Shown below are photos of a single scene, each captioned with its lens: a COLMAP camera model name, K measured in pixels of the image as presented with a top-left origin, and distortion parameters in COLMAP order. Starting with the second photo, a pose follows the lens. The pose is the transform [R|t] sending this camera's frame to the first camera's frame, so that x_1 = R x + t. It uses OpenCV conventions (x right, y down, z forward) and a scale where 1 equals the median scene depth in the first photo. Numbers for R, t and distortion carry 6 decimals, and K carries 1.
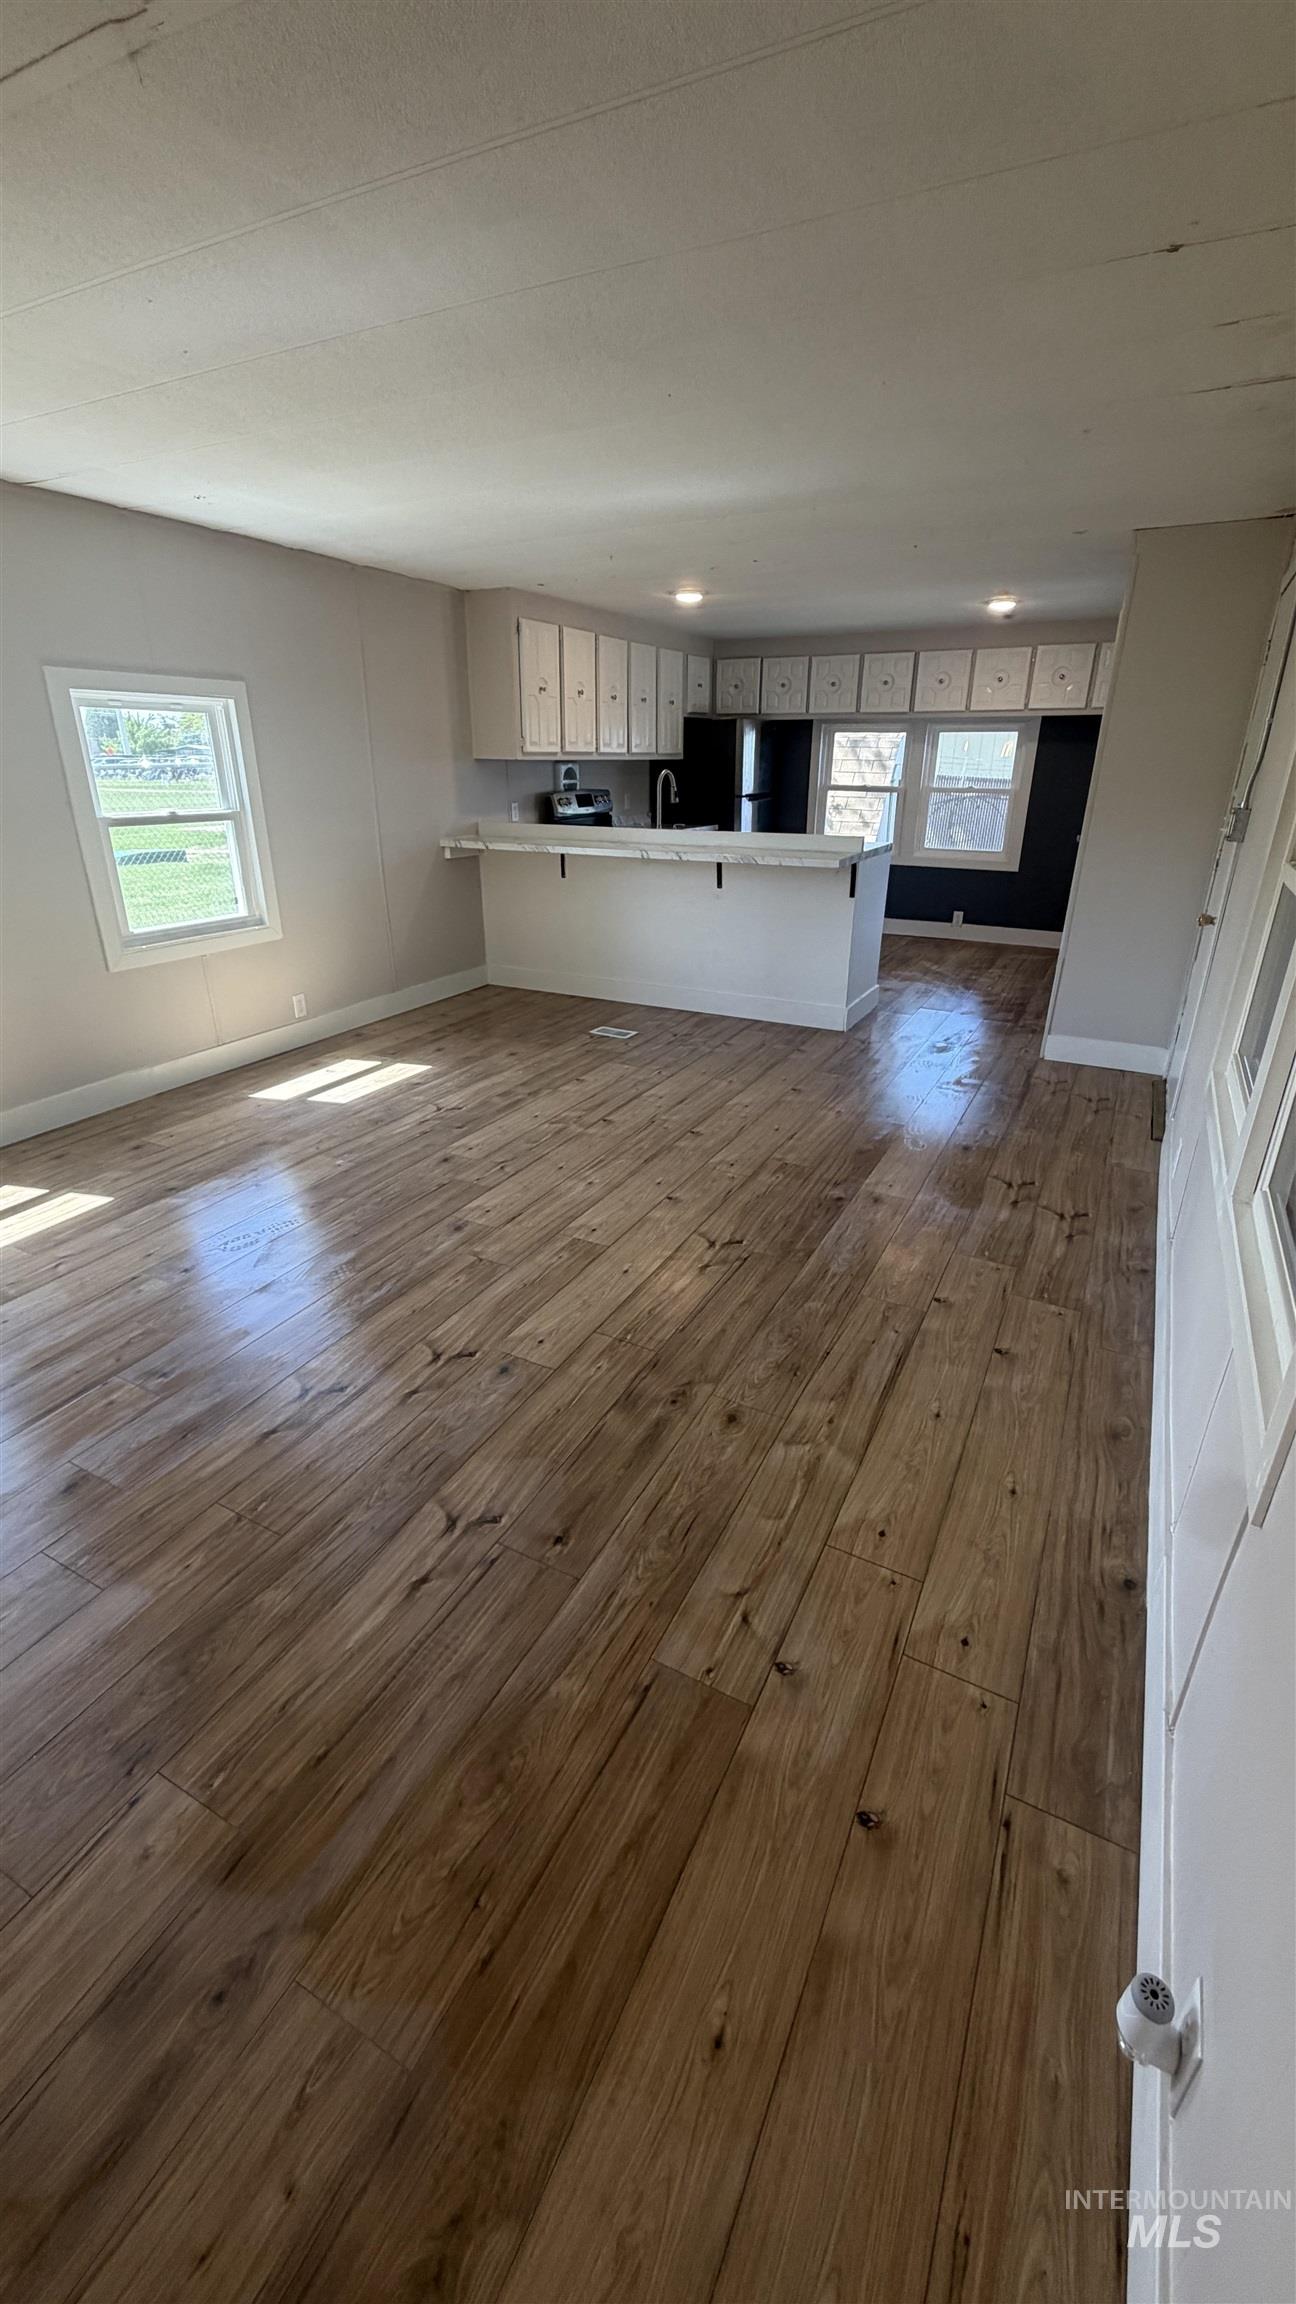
lens RADIAL K [[918.2, 0, 655.2], [0, 918.2, 1147.0], [0, 0, 1]] dist [0.001059, -0.000212]
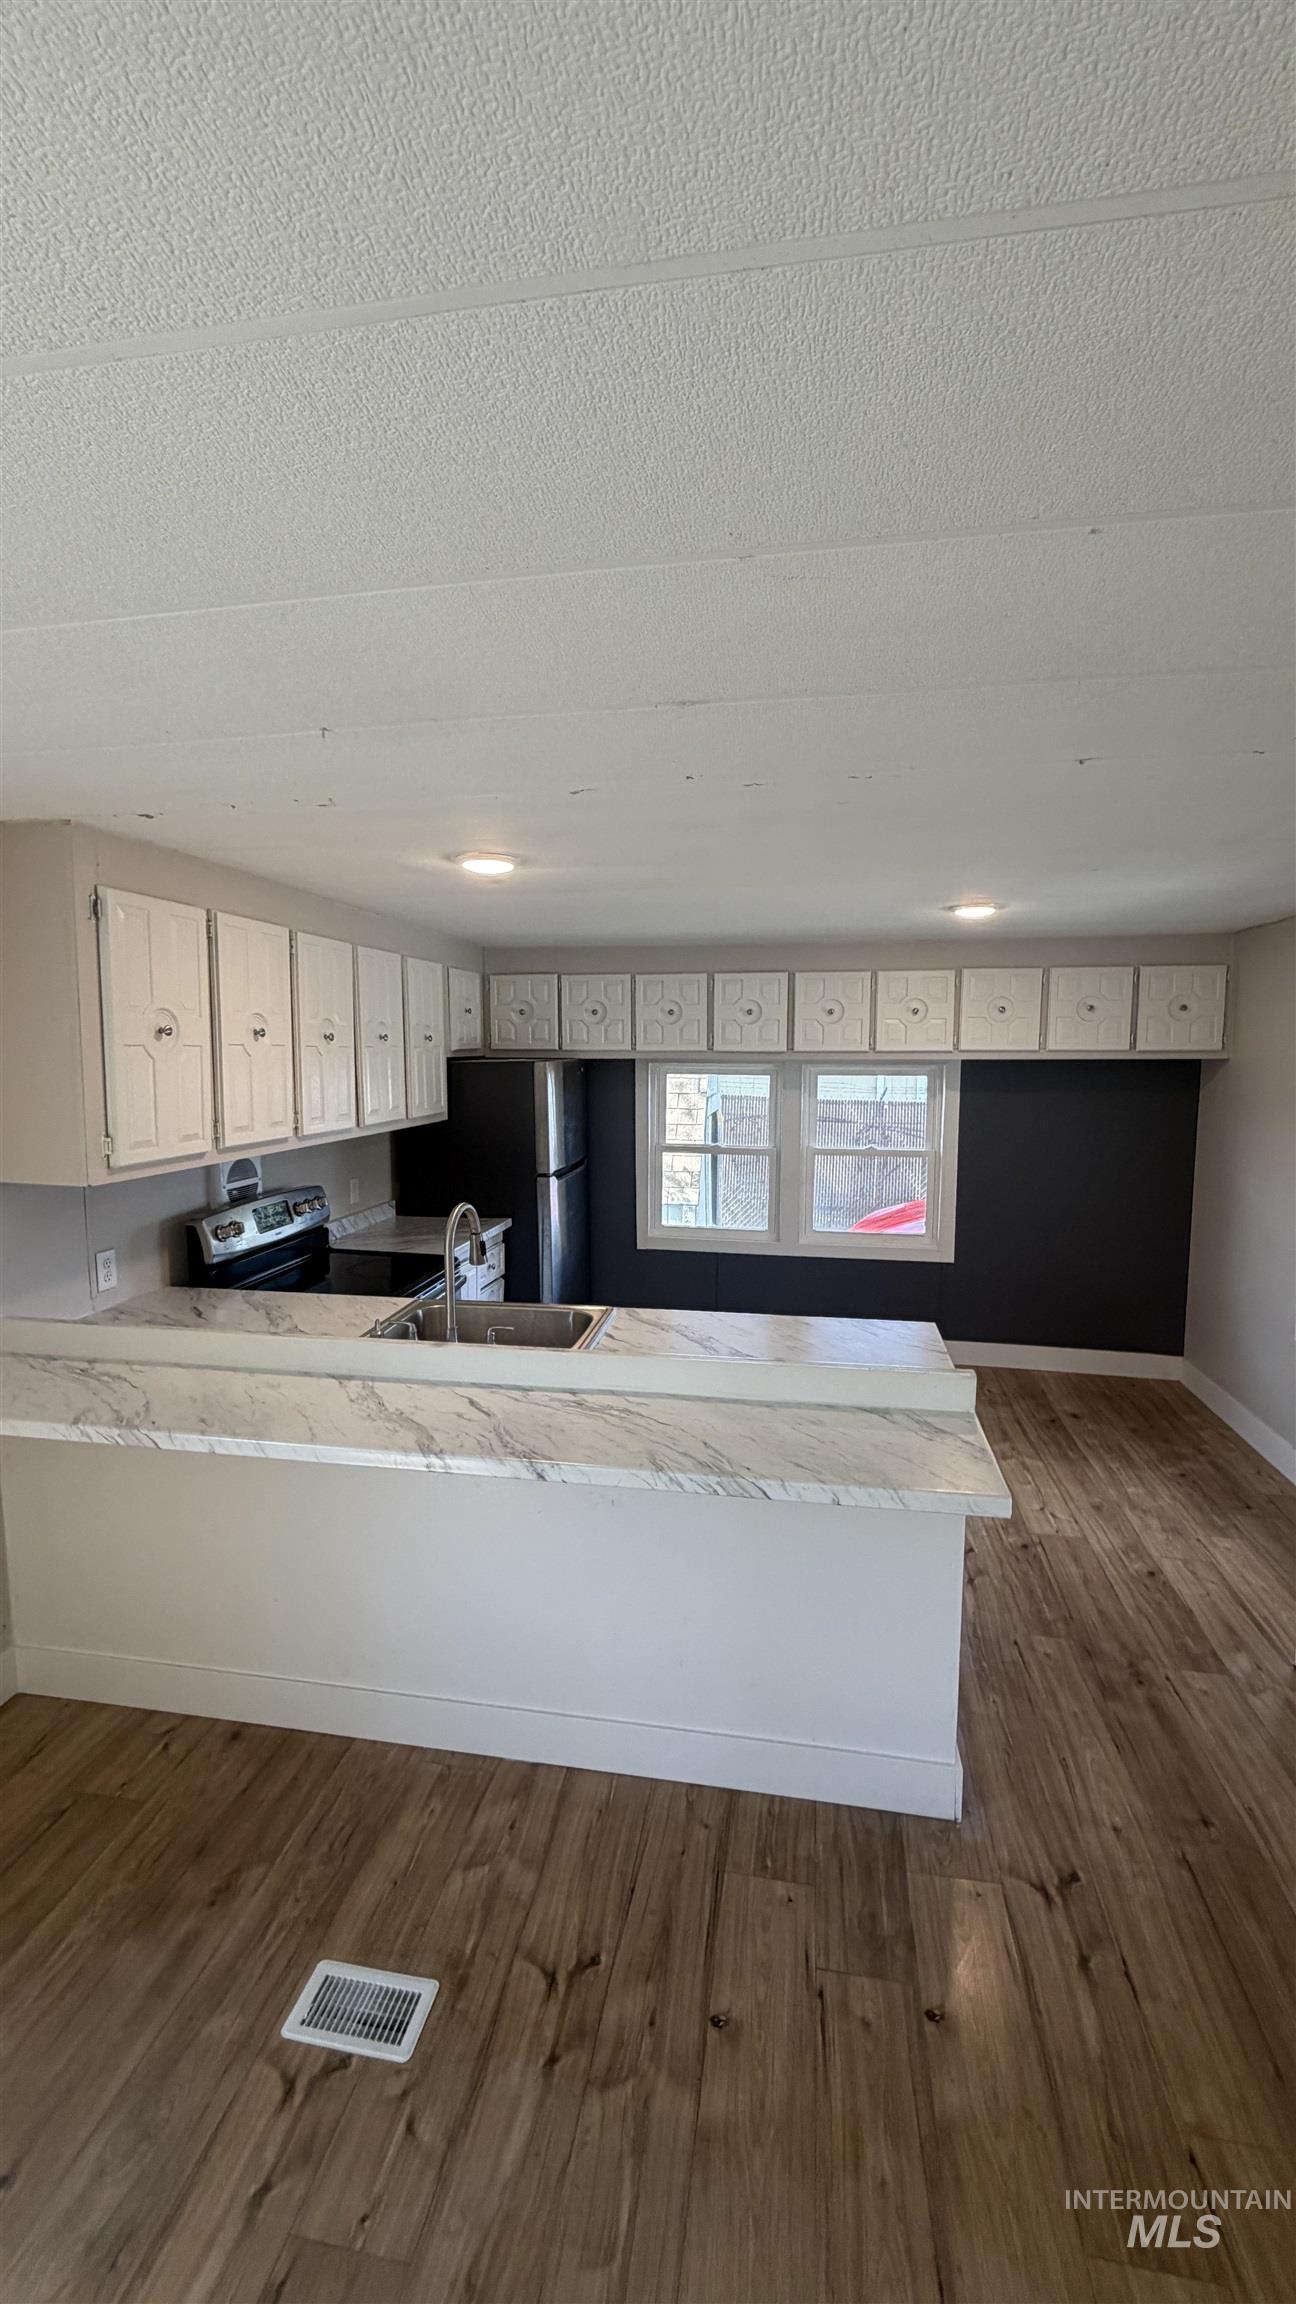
lens RADIAL K [[918.2, 0, 651.2], [0, 918.2, 1146.9], [0, 0, 1]] dist [0.001059, -0.000212]
pose [[0.954434, -0.034563, 0.296413, -0.024755], [0.119925, 0.953960, -0.274917, -0.243432], [-0.273264, 0.297937, 0.914637, 0.449408]]
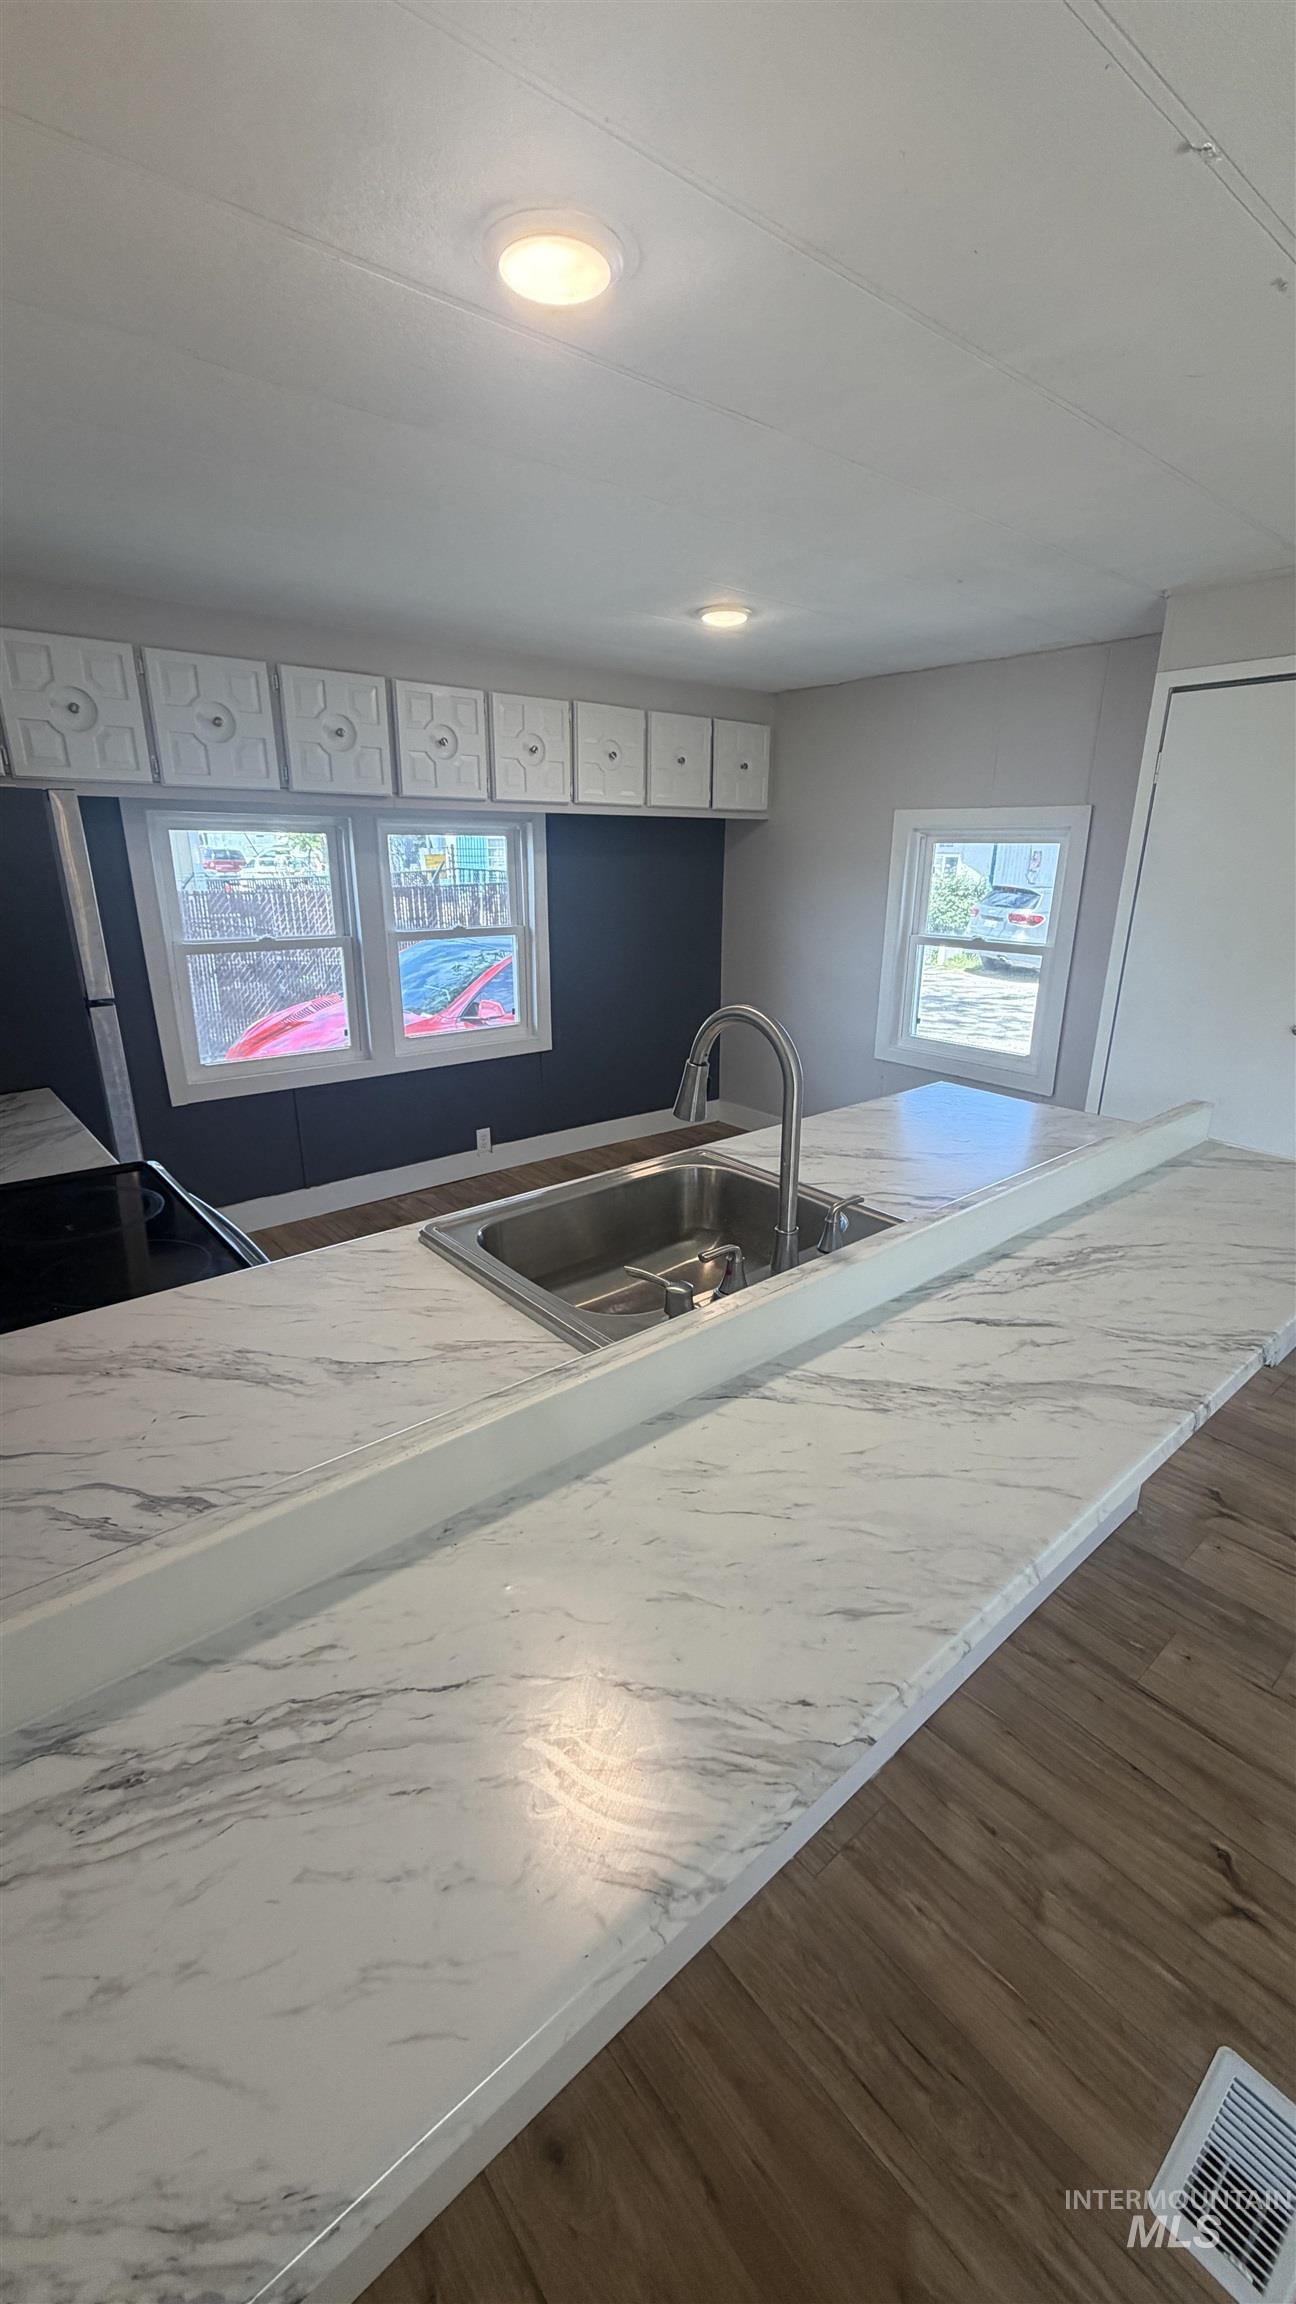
lens RADIAL K [[918.2, 0, 648.7], [0, 918.2, 1145.1], [0, 0, 1]] dist [0.001059, -0.000212]
pose [[0.379522, -0.285192, 0.880130, -0.272037], [0.357715, 0.922554, 0.144688, -0.401455], [-0.853231, 0.259923, 0.452146, 0.939899]]
